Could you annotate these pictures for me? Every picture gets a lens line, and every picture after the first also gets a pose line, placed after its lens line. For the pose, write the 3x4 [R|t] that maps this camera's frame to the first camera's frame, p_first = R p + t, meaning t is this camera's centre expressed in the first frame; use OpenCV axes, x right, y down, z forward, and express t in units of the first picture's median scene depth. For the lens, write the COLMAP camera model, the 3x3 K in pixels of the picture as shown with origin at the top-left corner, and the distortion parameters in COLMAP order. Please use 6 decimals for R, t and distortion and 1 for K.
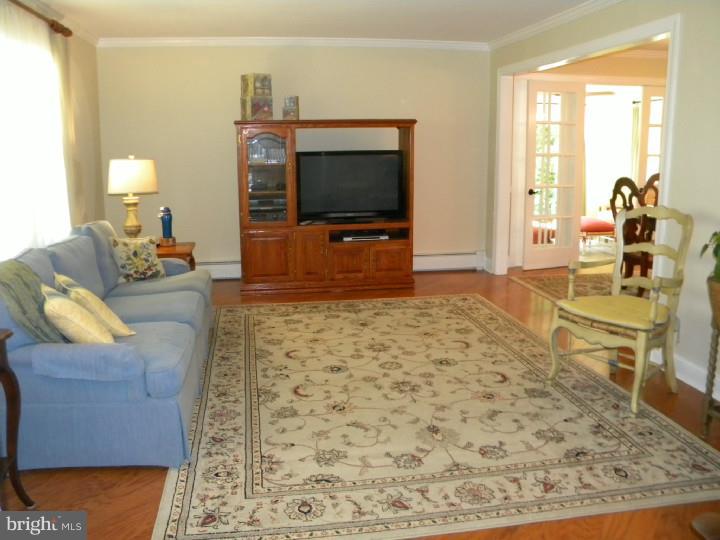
lens RADIAL K [[643.7, 0, 360.0], [0, 643.7, 270.0], [0, 0, 1]] dist [-0.059442, 0.010700]
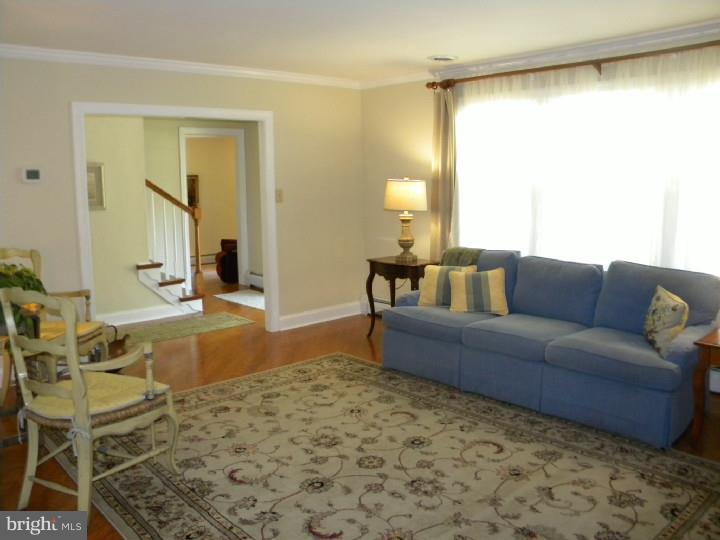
lens RADIAL K [[643.7, 0, 360.0], [0, 643.7, 270.0], [0, 0, 1]] dist [-0.059442, 0.010700]
pose [[-0.857848, 0.086141, -0.506633, 0.517924], [-0.078746, 0.952176, 0.295229, -0.371473], [0.507835, 0.293157, -0.810039, 1.810931]]
